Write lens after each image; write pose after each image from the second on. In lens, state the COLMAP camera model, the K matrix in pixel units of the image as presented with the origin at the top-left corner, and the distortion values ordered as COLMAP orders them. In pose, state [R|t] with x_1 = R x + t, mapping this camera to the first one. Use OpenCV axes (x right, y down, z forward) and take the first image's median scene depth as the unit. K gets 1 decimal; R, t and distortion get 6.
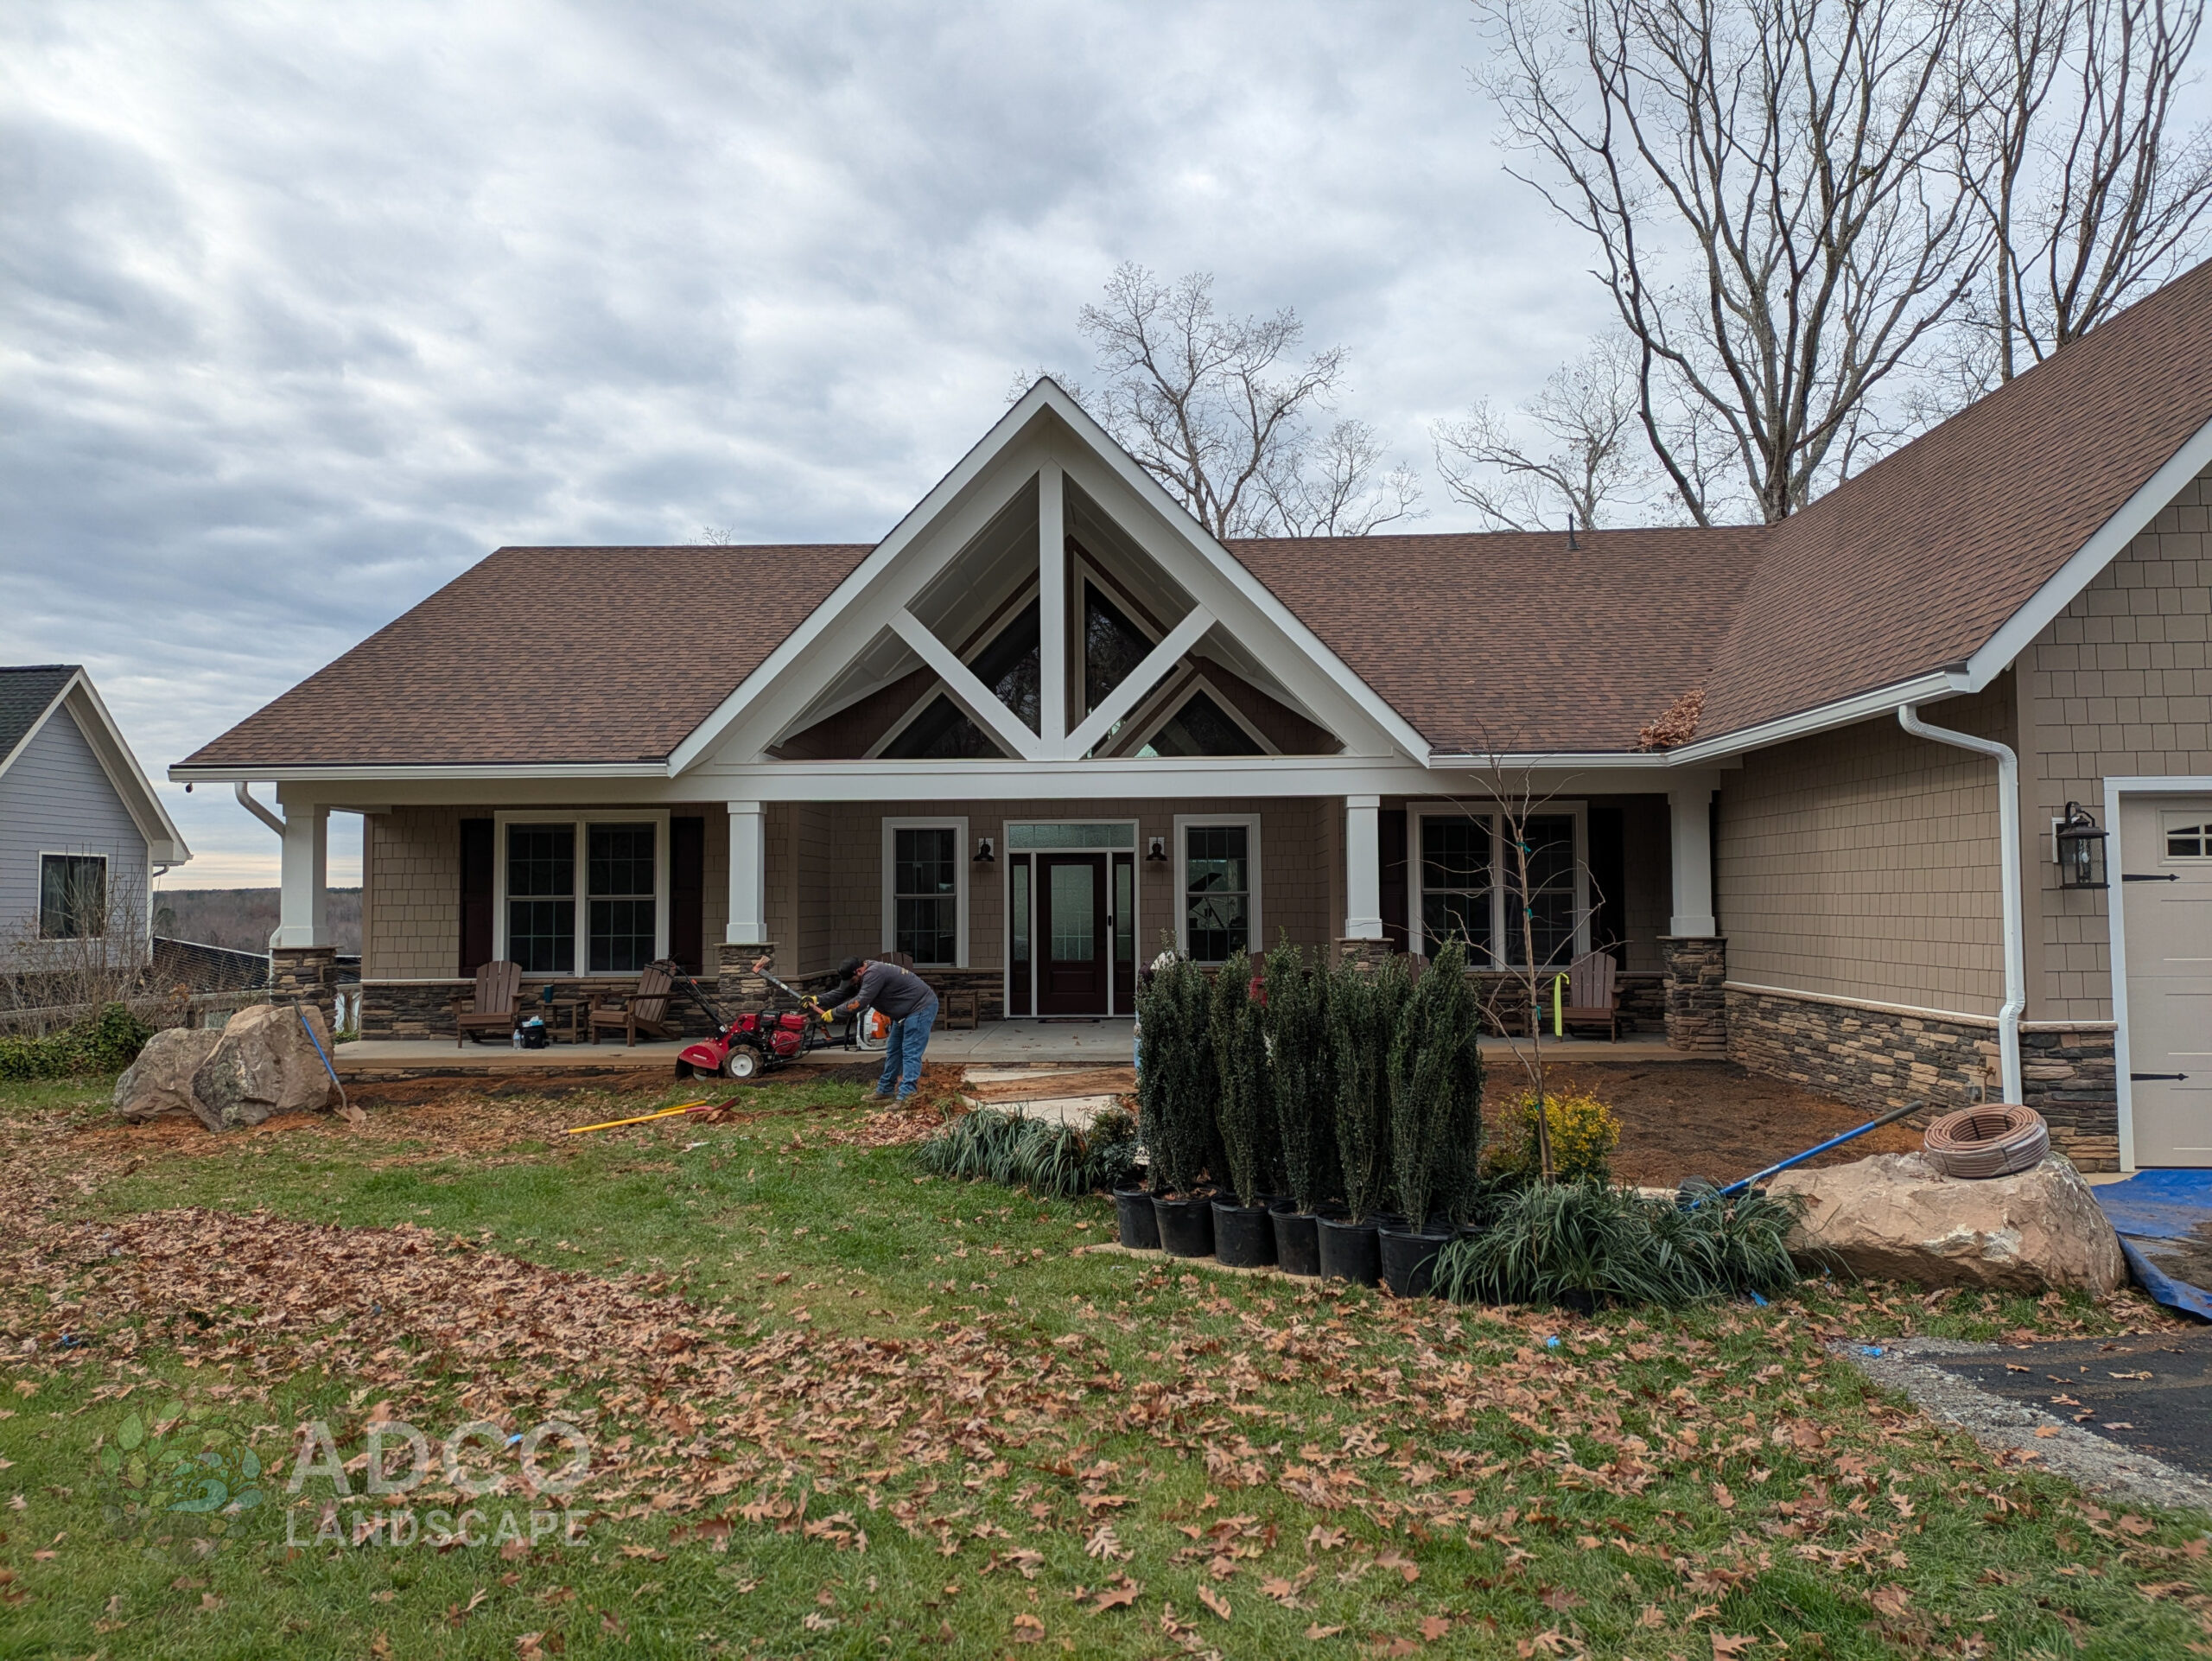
lens RADIAL K [[1613.1, 0, 1105.3], [0, 1613.1, 831.9], [0, 0, 1]] dist [0.076377, -0.073815]
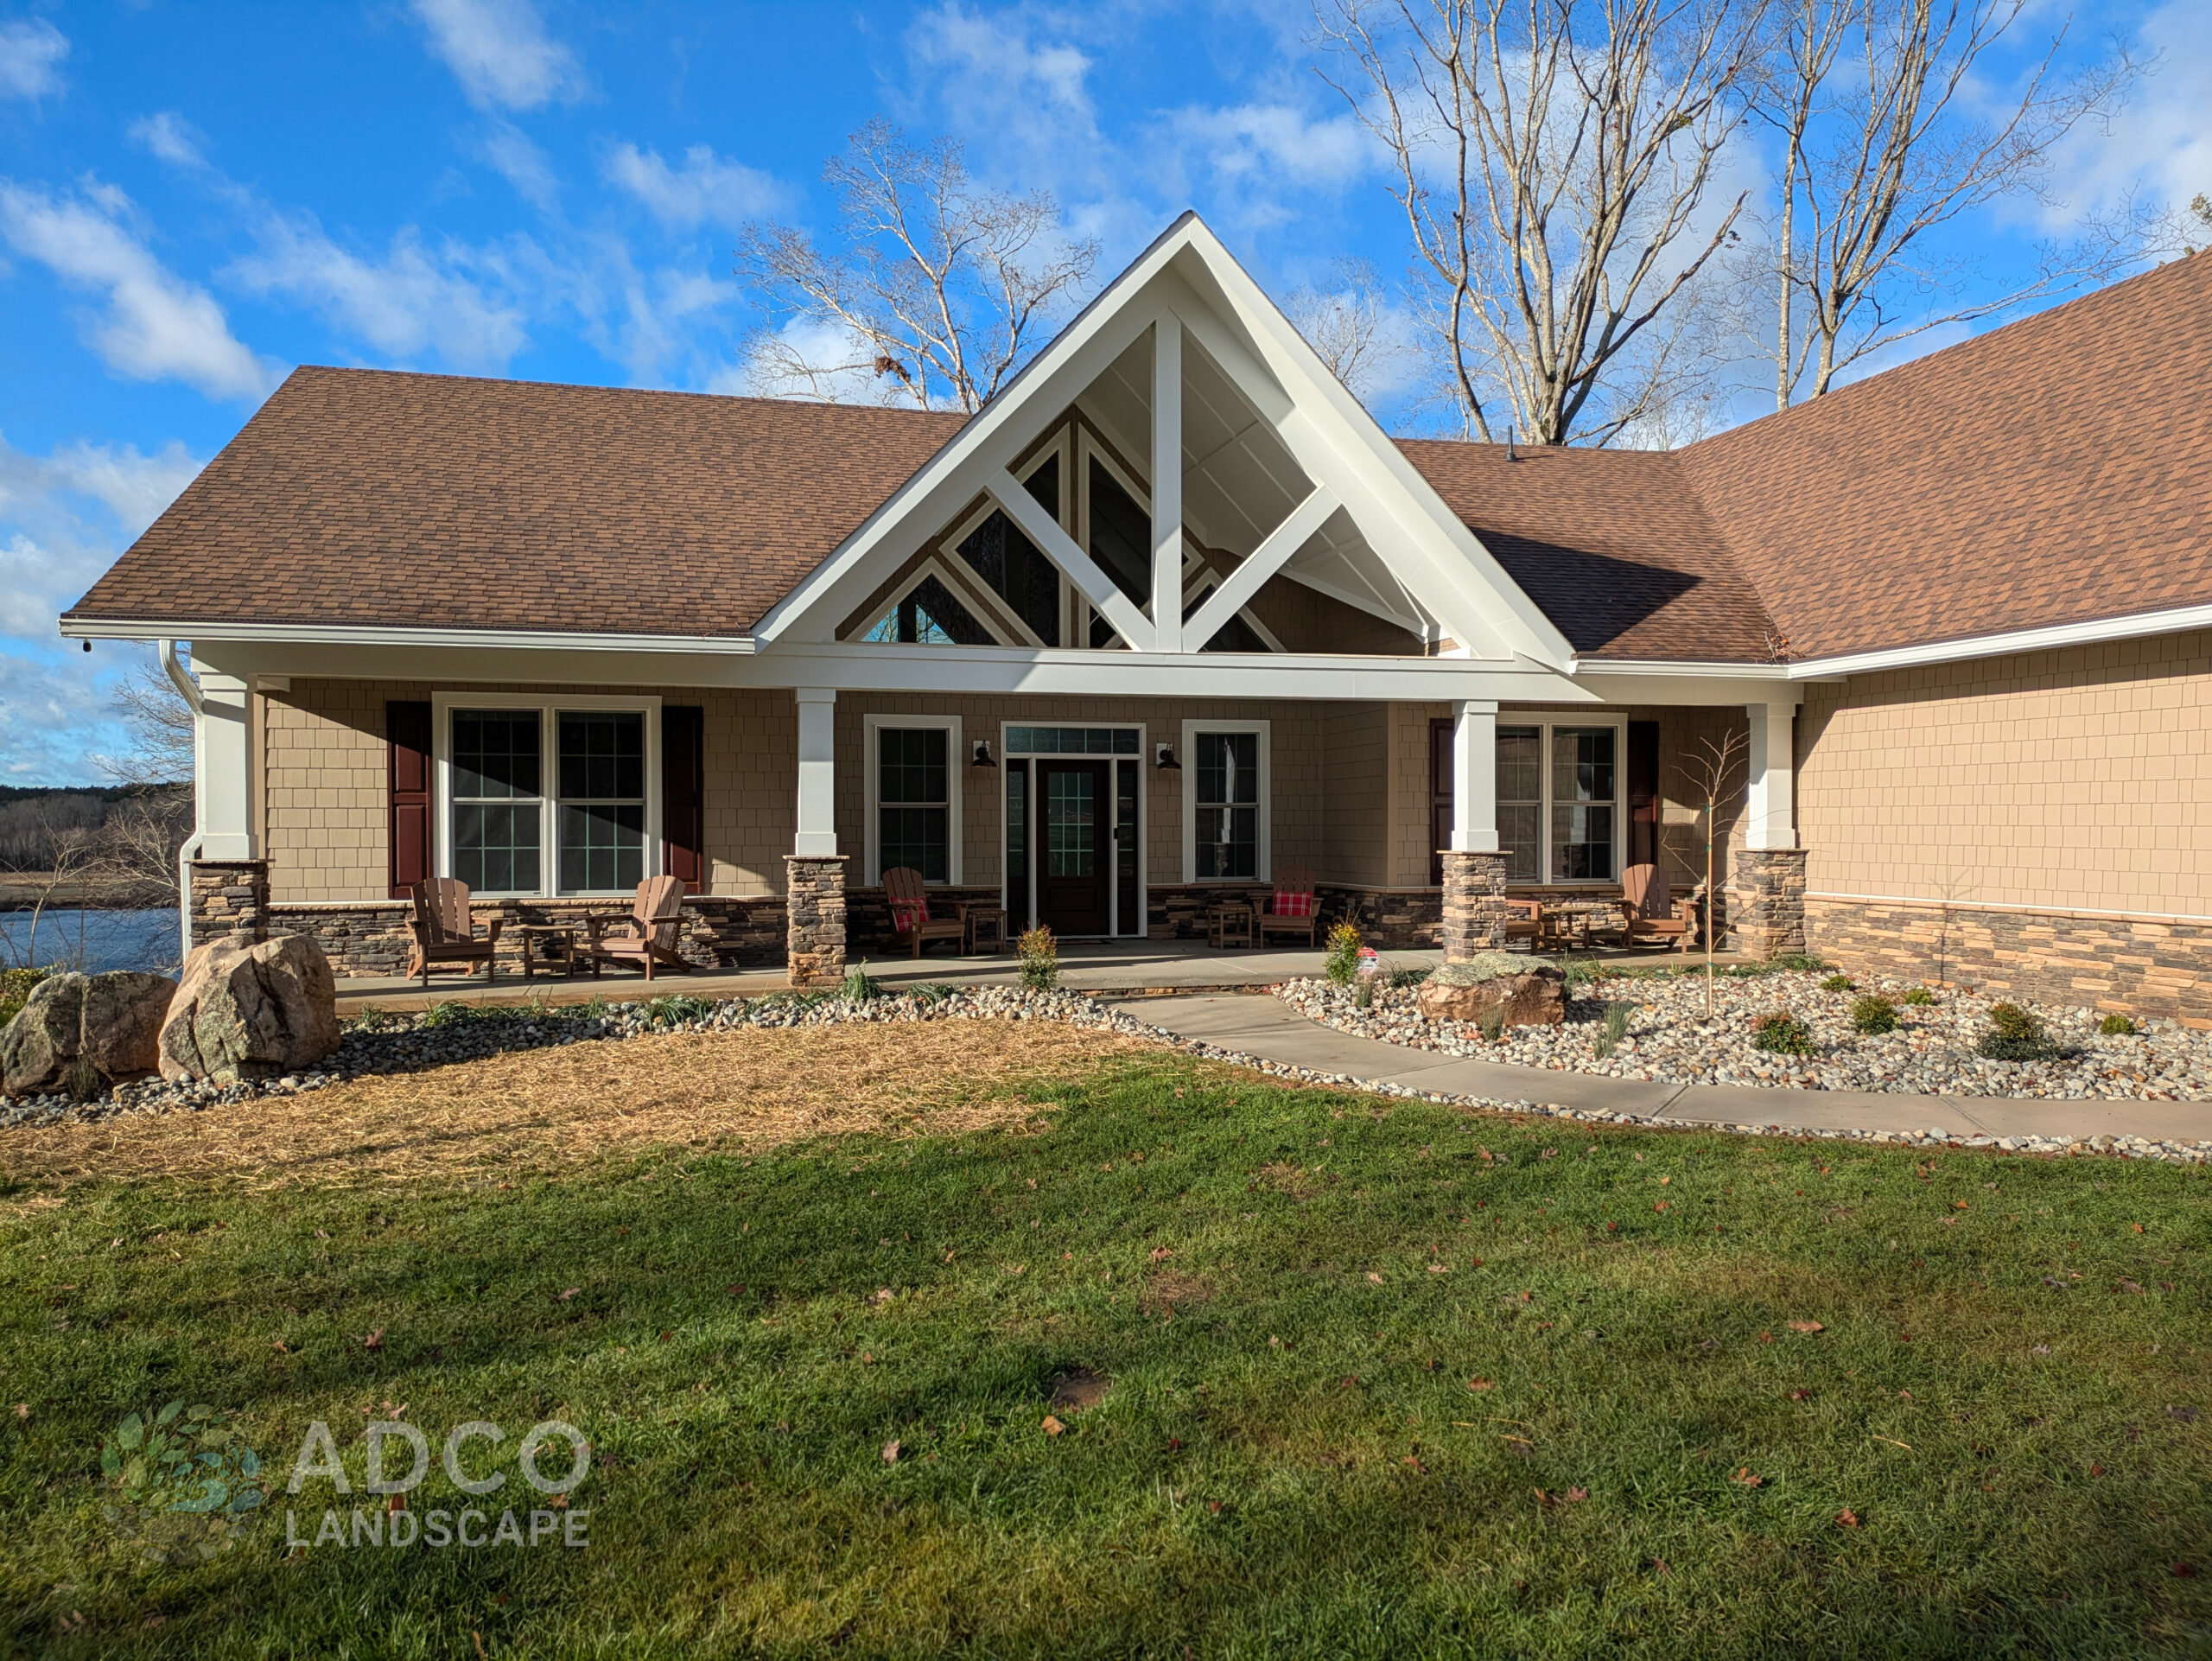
lens RADIAL K [[1613.1, 0, 1110.0], [0, 1613.1, 839.3], [0, 0, 1]] dist [0.076377, -0.073815]
pose [[0.957524, 0.002479, 0.288343, -0.319240], [-0.017915, 0.998543, 0.050907, 0.014155], [-0.287796, -0.053910, 0.956173, 0.147397]]
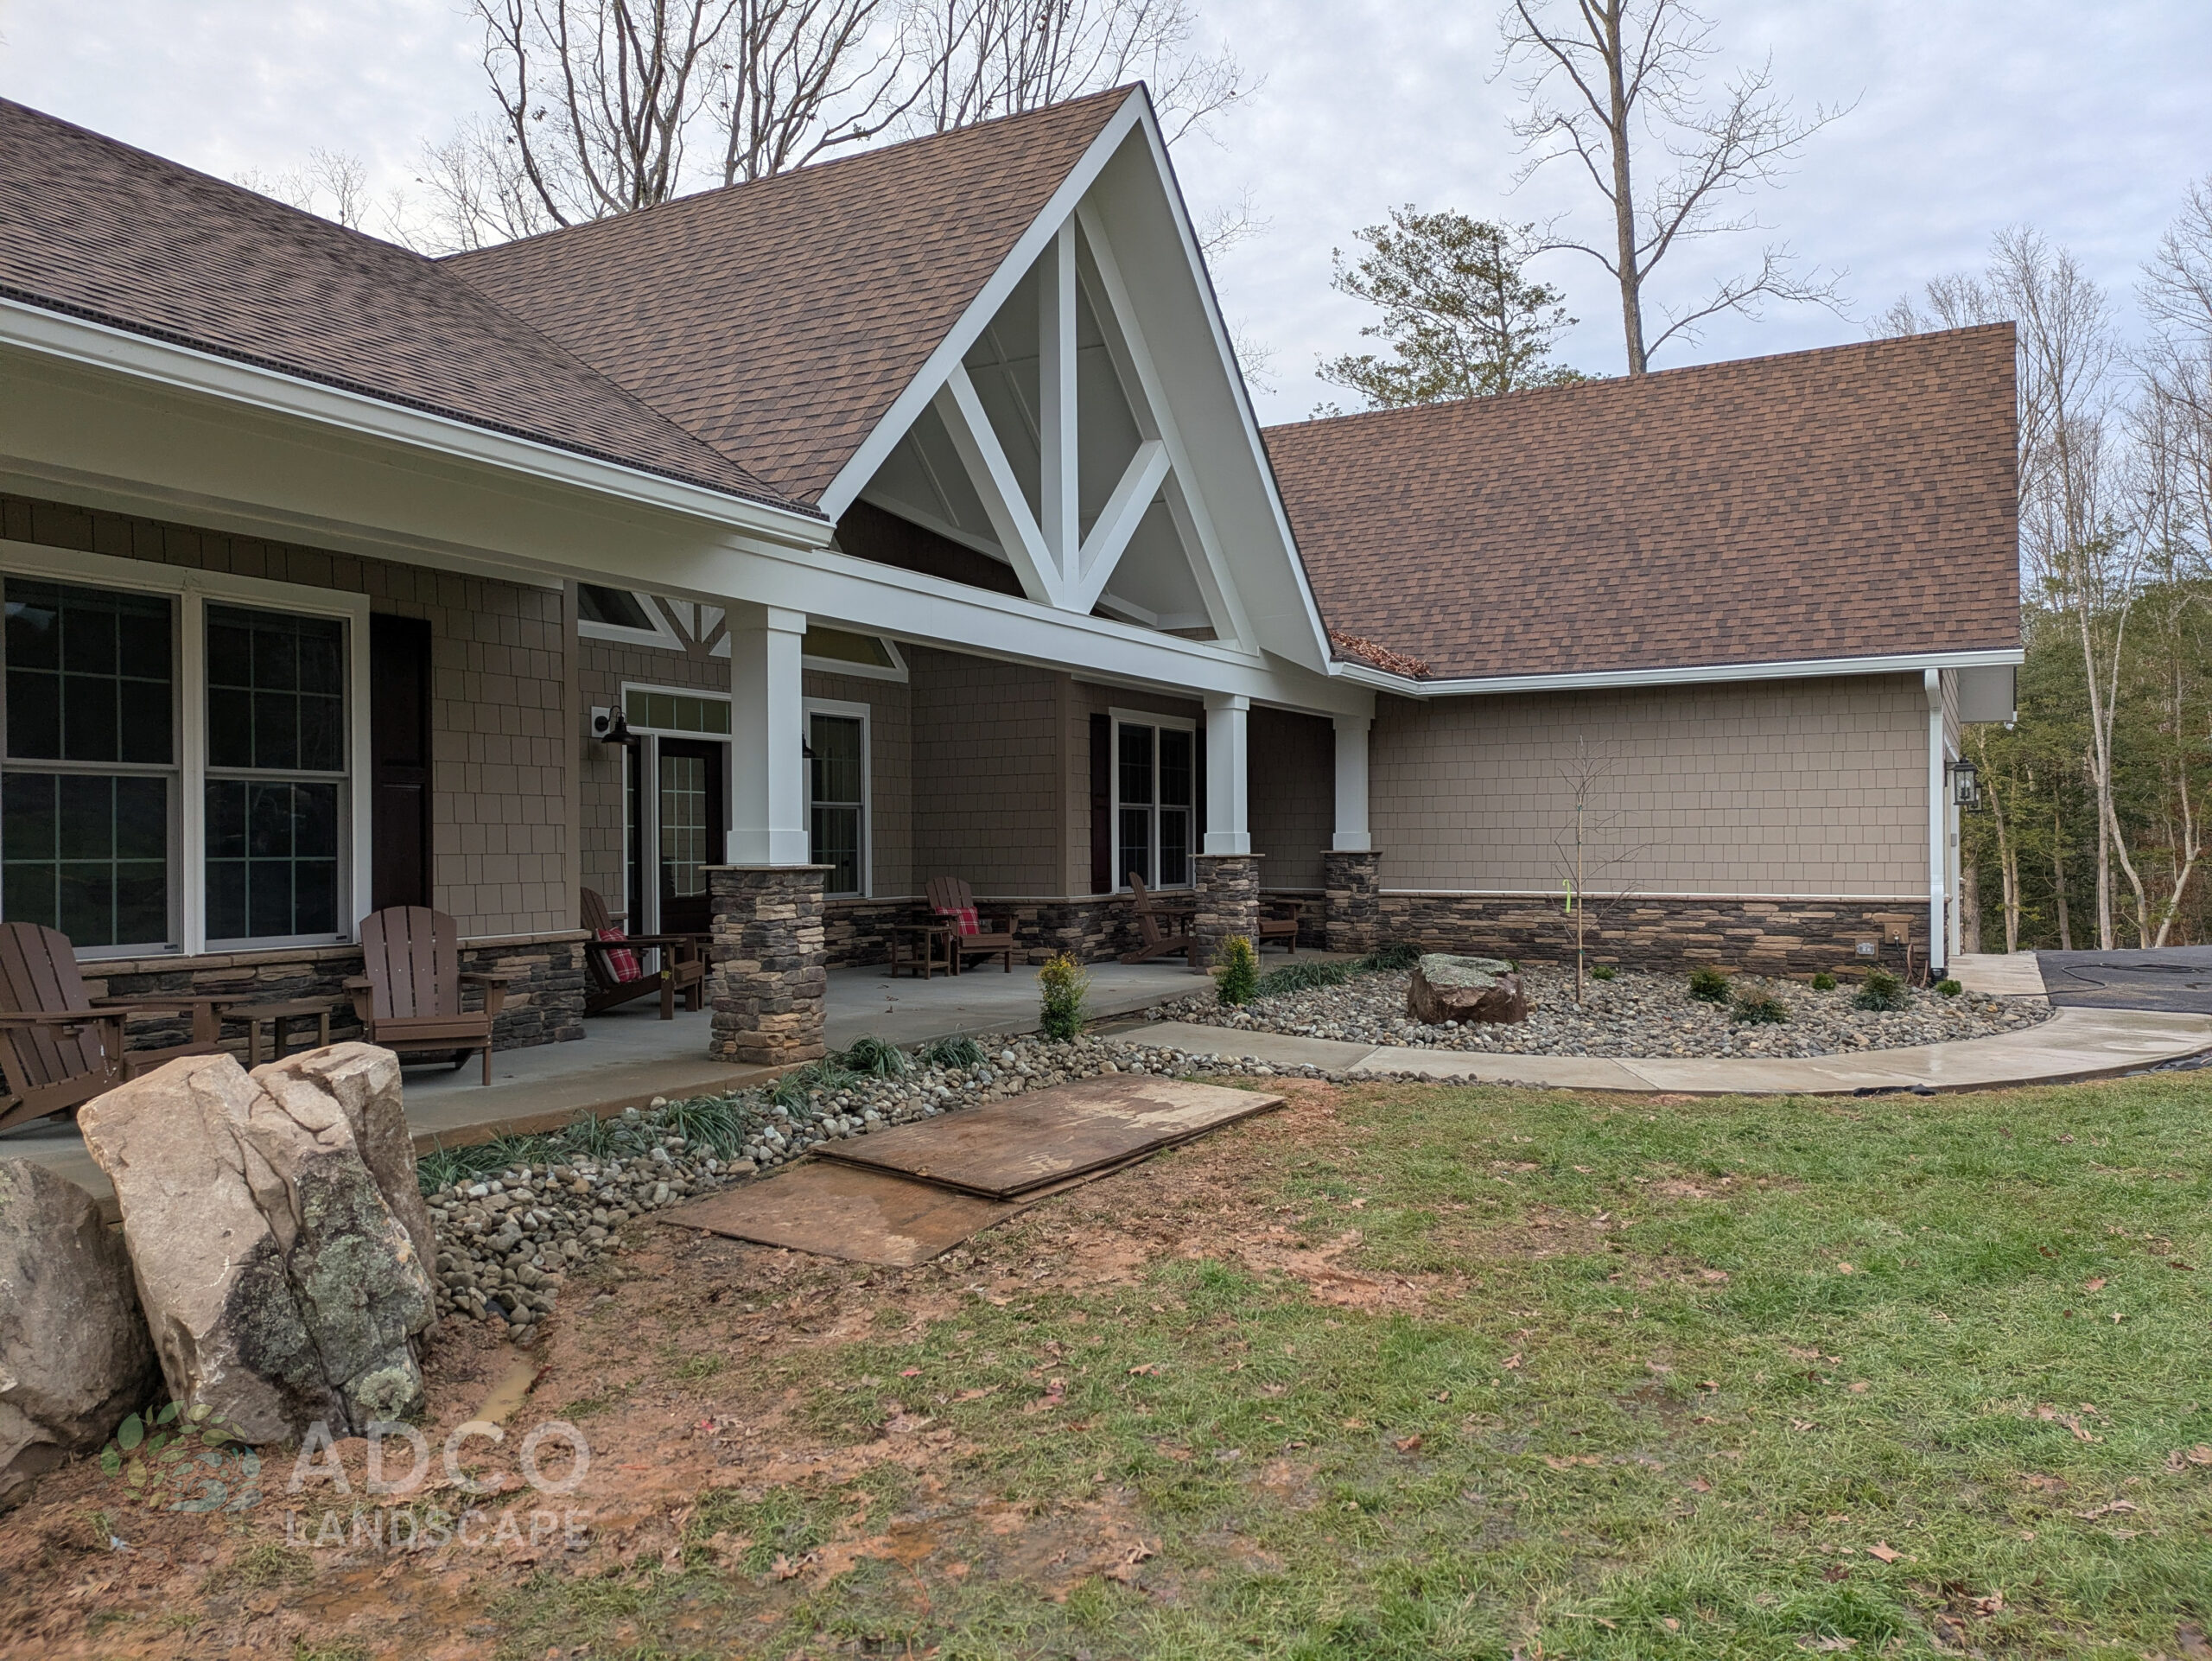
lens RADIAL K [[1613.1, 0, 1137.2], [0, 1613.1, 830.5], [0, 0, 1]] dist [0.076377, -0.073815]
pose [[0.438144, 0.010637, 0.898842, -0.669239], [-0.038004, 0.999255, 0.006700, 0.048348], [-0.898101, -0.037095, 0.438222, 0.644624]]
